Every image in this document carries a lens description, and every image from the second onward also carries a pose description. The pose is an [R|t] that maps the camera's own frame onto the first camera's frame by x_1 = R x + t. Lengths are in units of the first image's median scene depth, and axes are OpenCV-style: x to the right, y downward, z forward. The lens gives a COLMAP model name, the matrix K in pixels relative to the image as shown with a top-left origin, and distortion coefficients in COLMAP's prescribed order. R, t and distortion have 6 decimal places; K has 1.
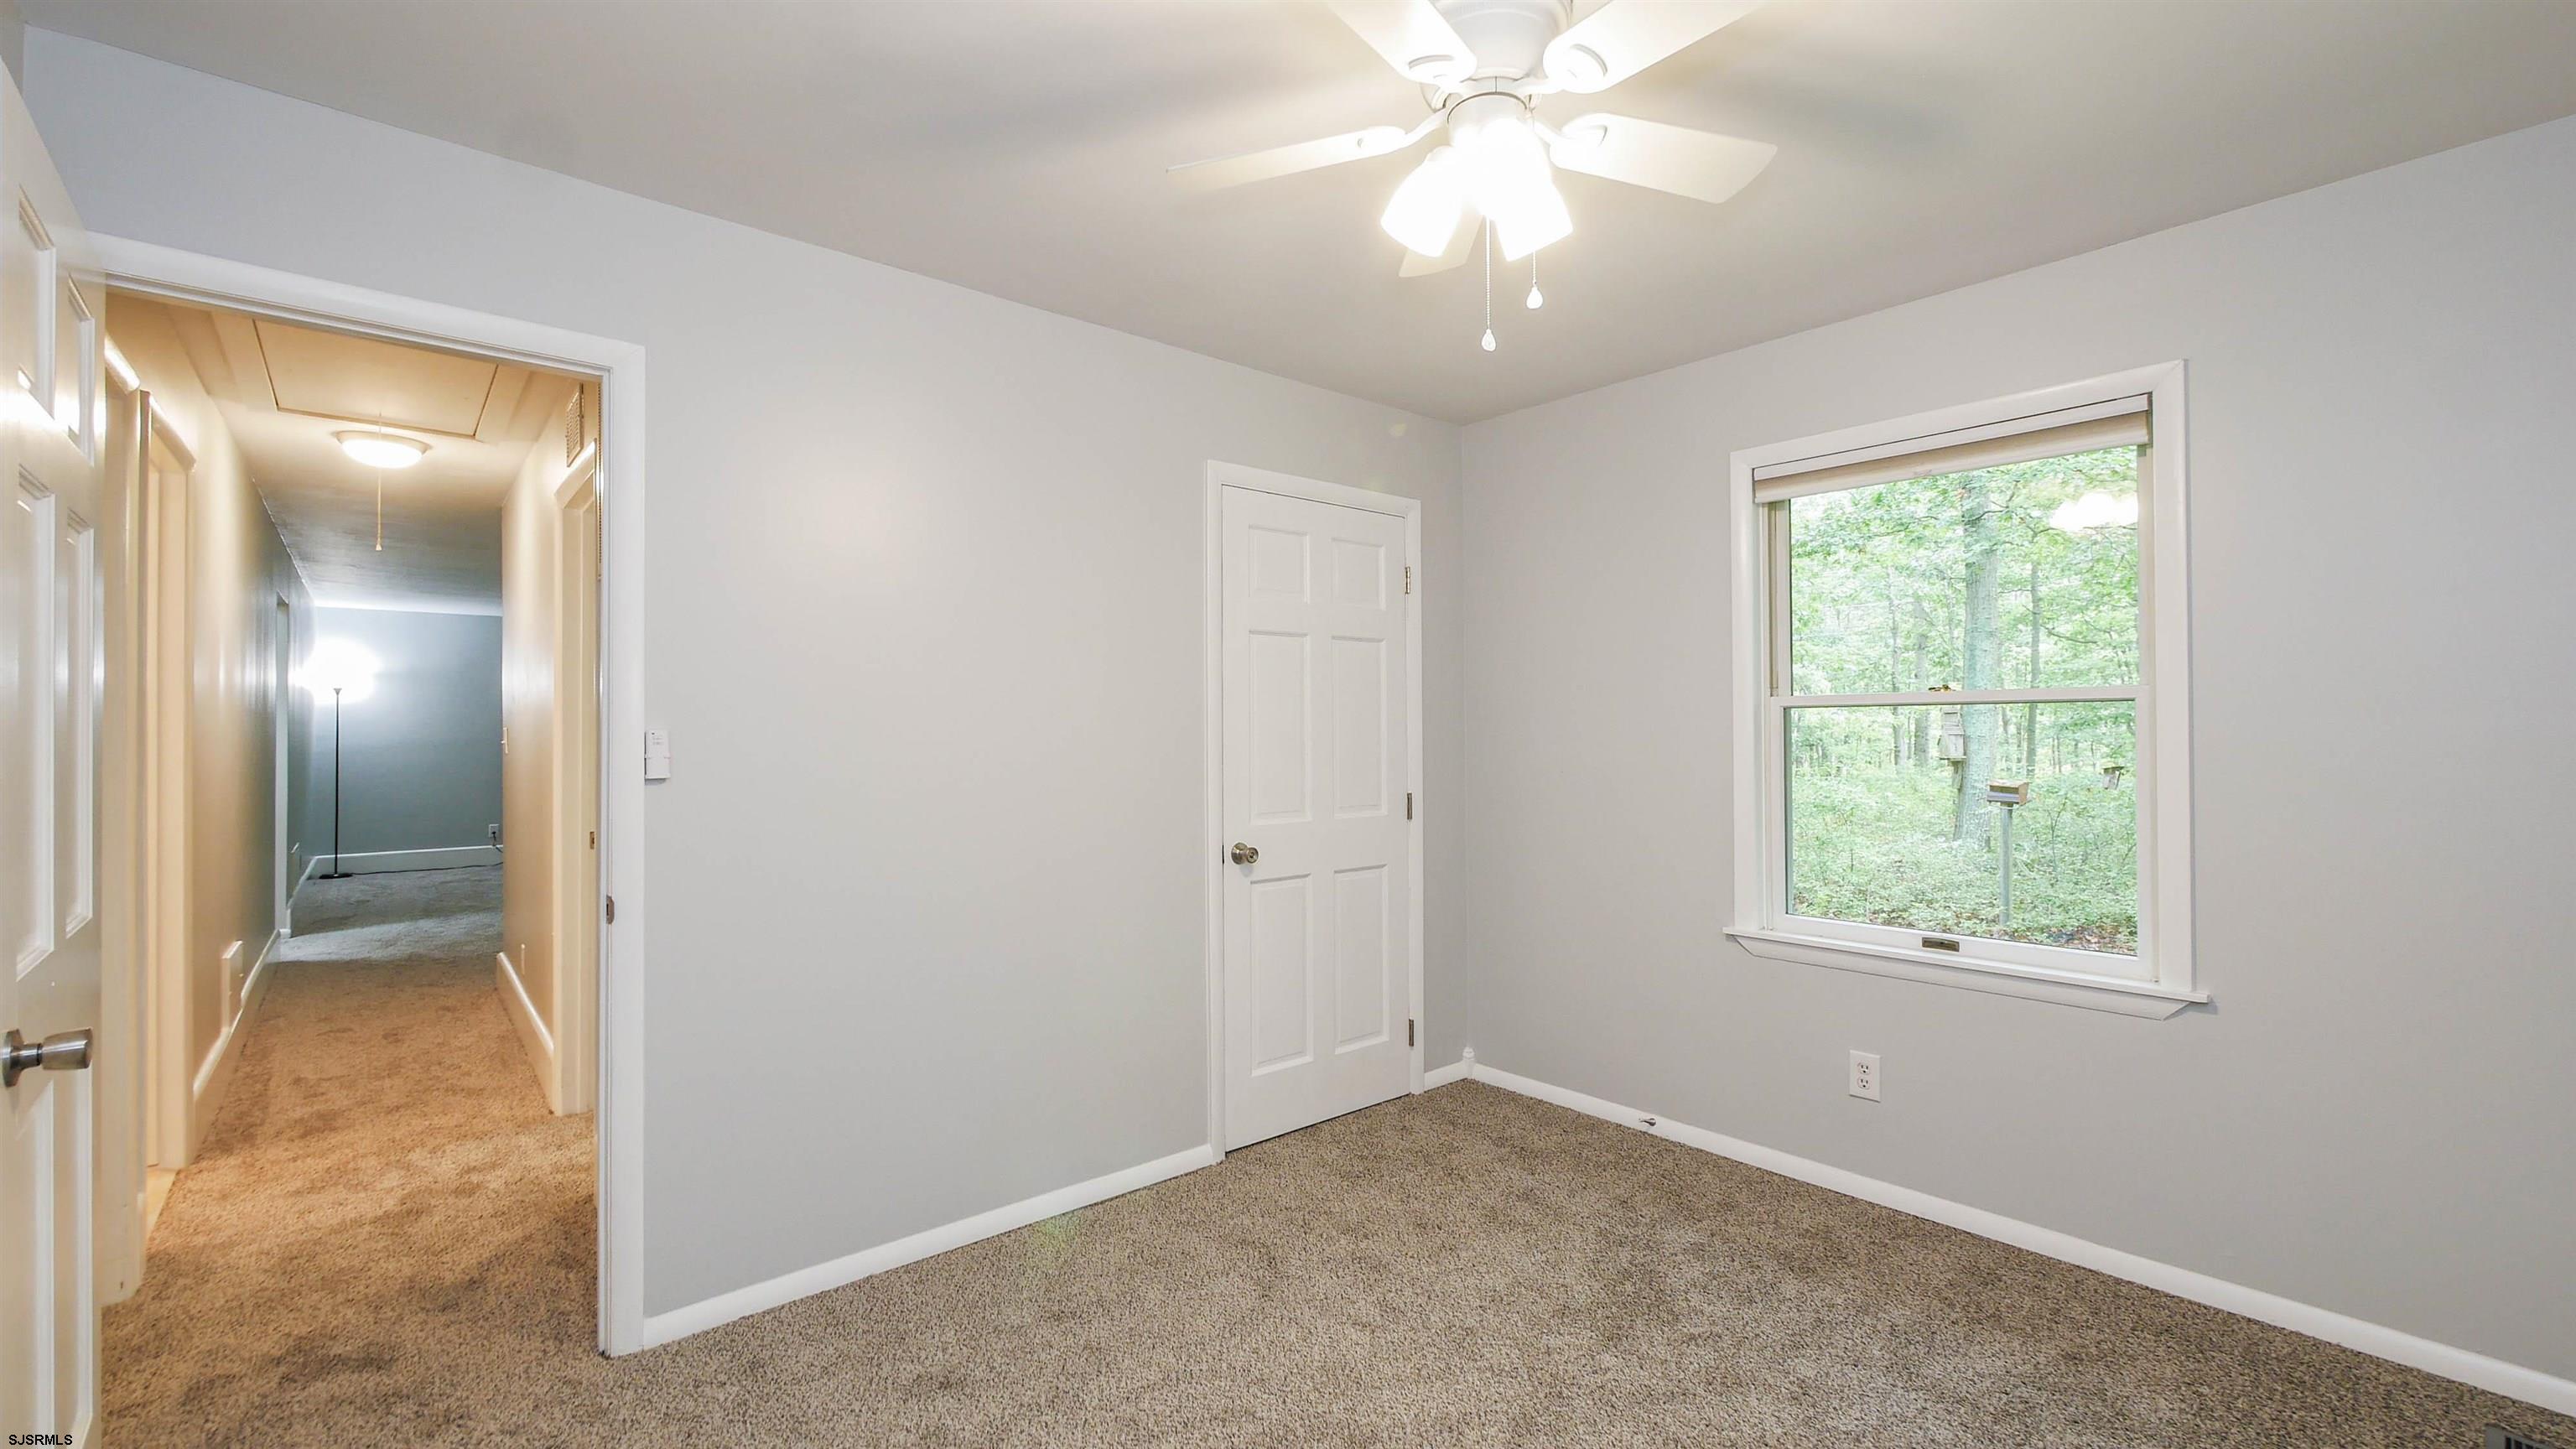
lens RADIAL K [[1072.9, 0, 1274.6], [0, 1072.9, 711.1], [0, 0, 1]] dist [-0.000561, 0.000121]
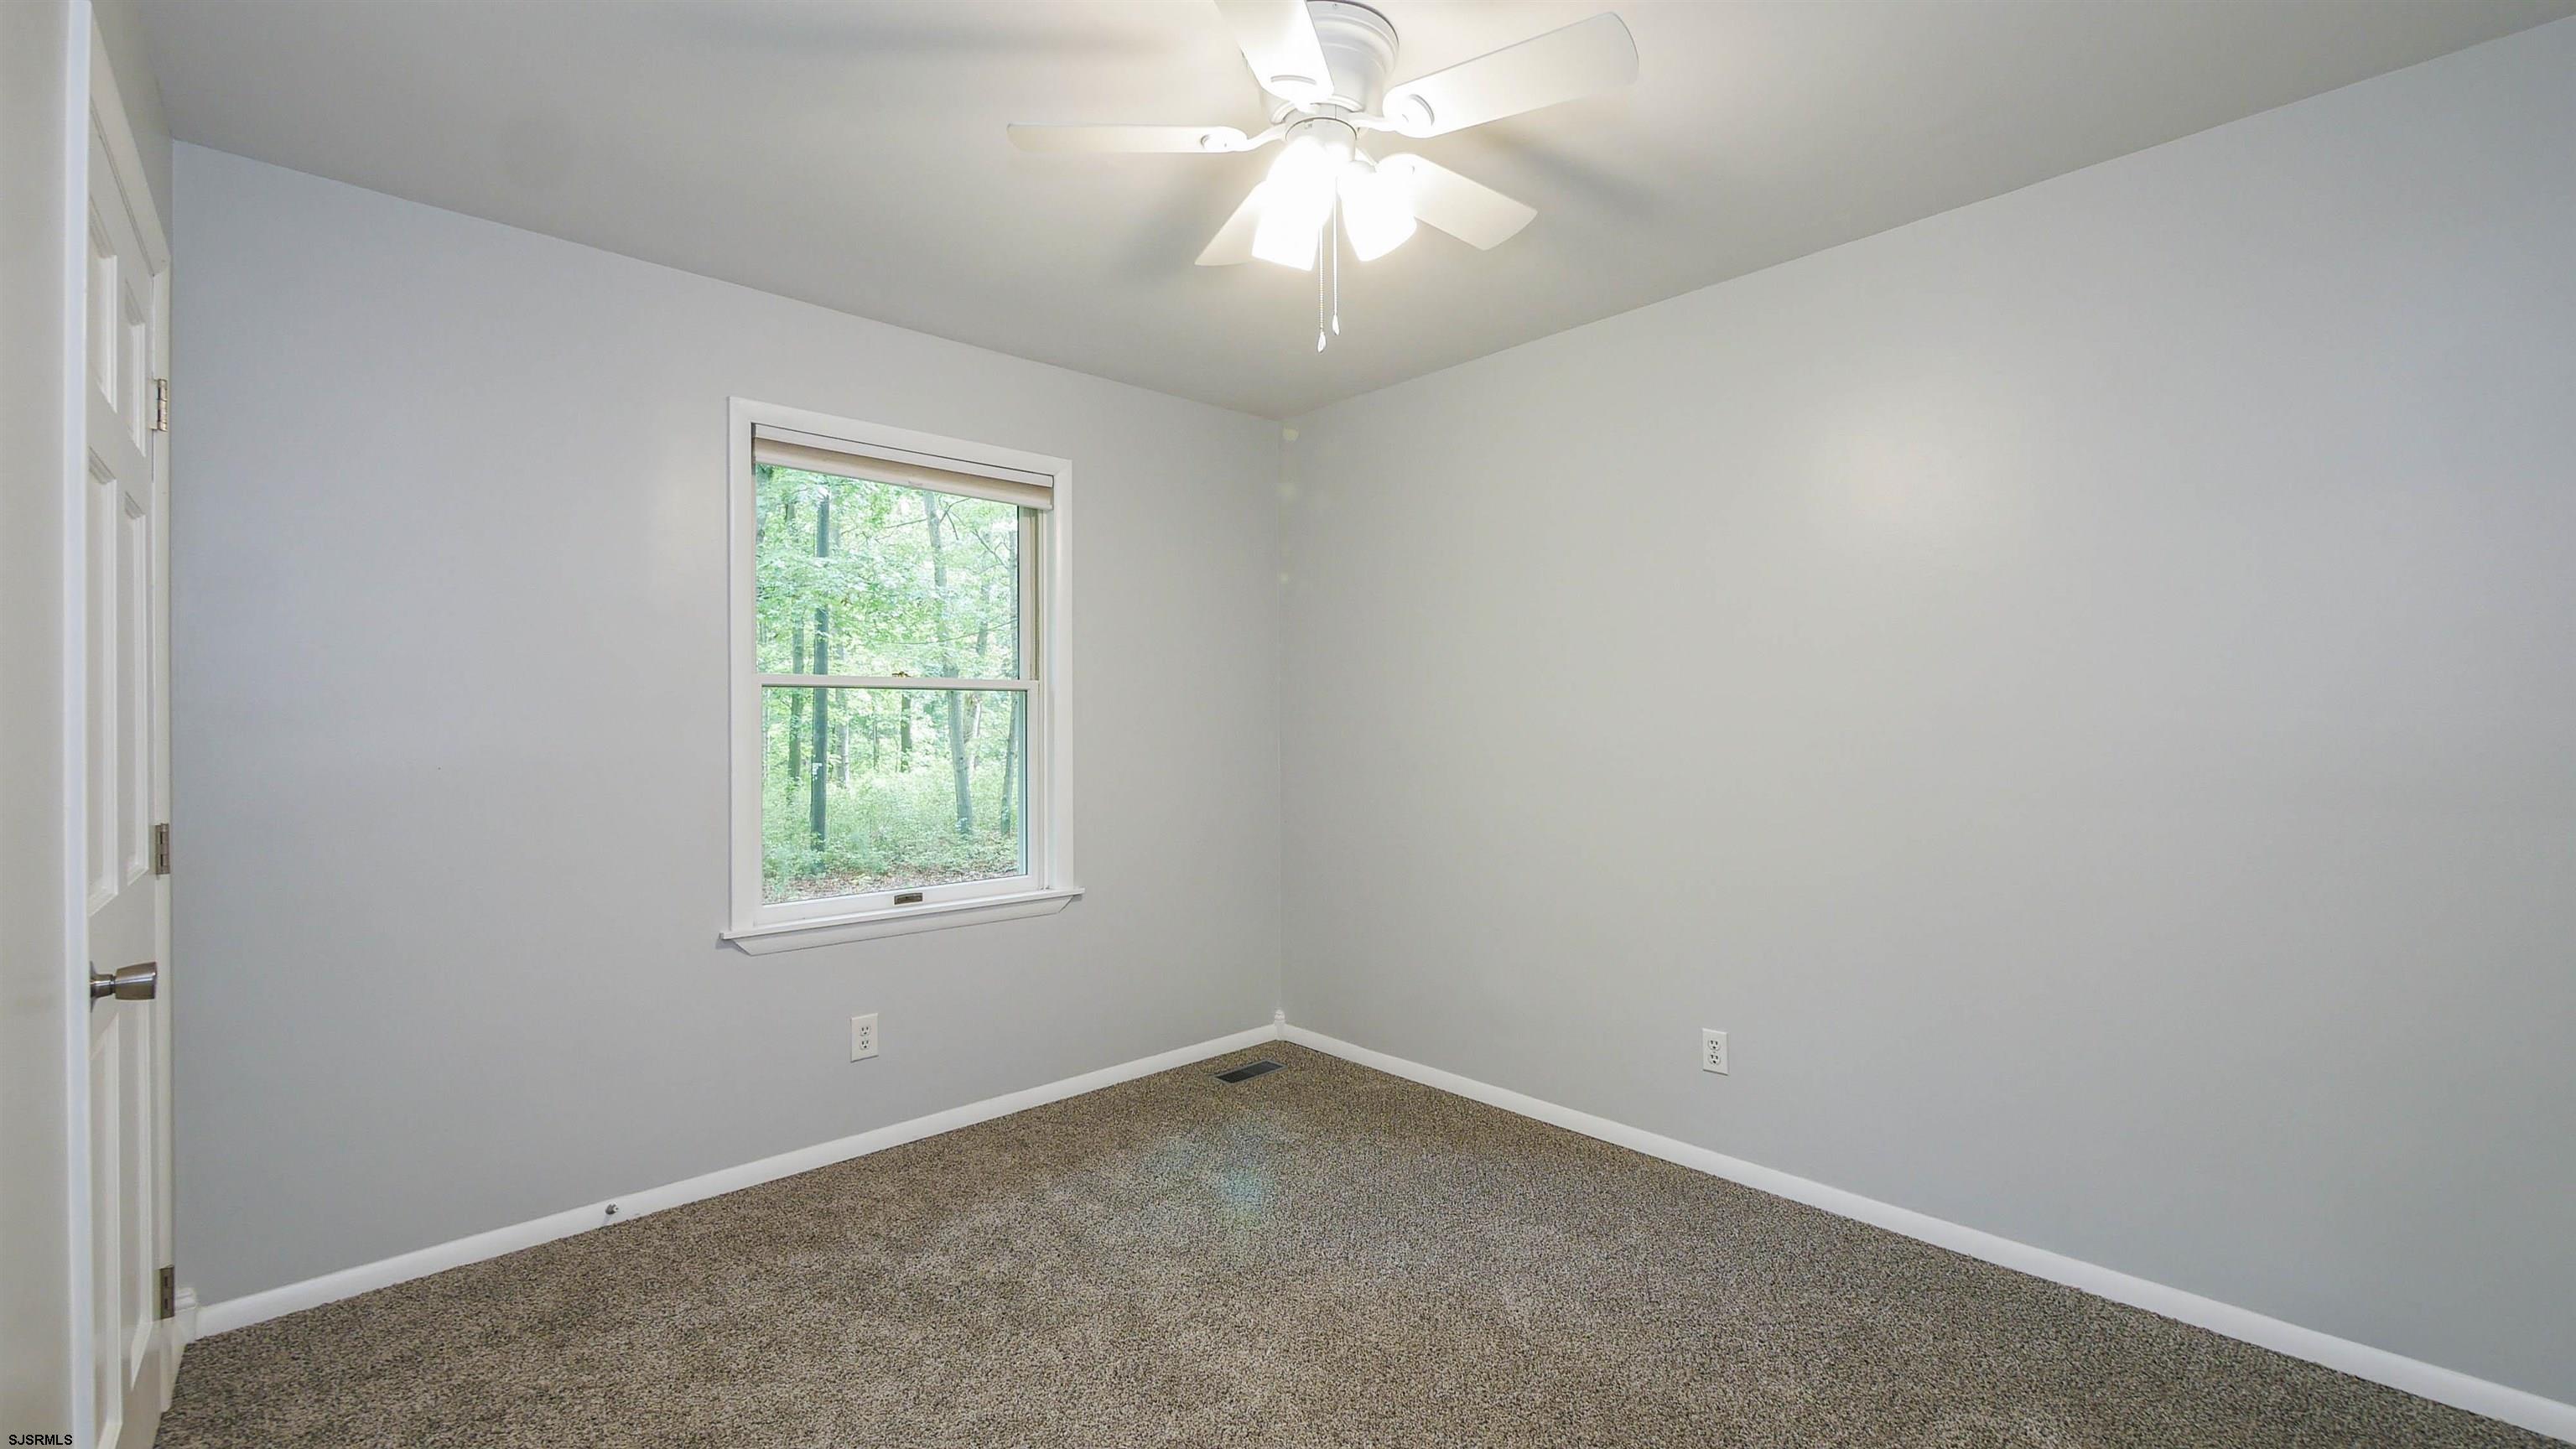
lens RADIAL K [[1072.9, 0, 1274.6], [0, 1072.9, 711.1], [0, 0, 1]] dist [-0.000561, 0.000121]
pose [[-0.045263, 0.015918, 0.998848, -0.530909], [-0.017511, 0.999707, -0.016725, 0.030076], [-0.998822, -0.018248, -0.044971, 0.654773]]
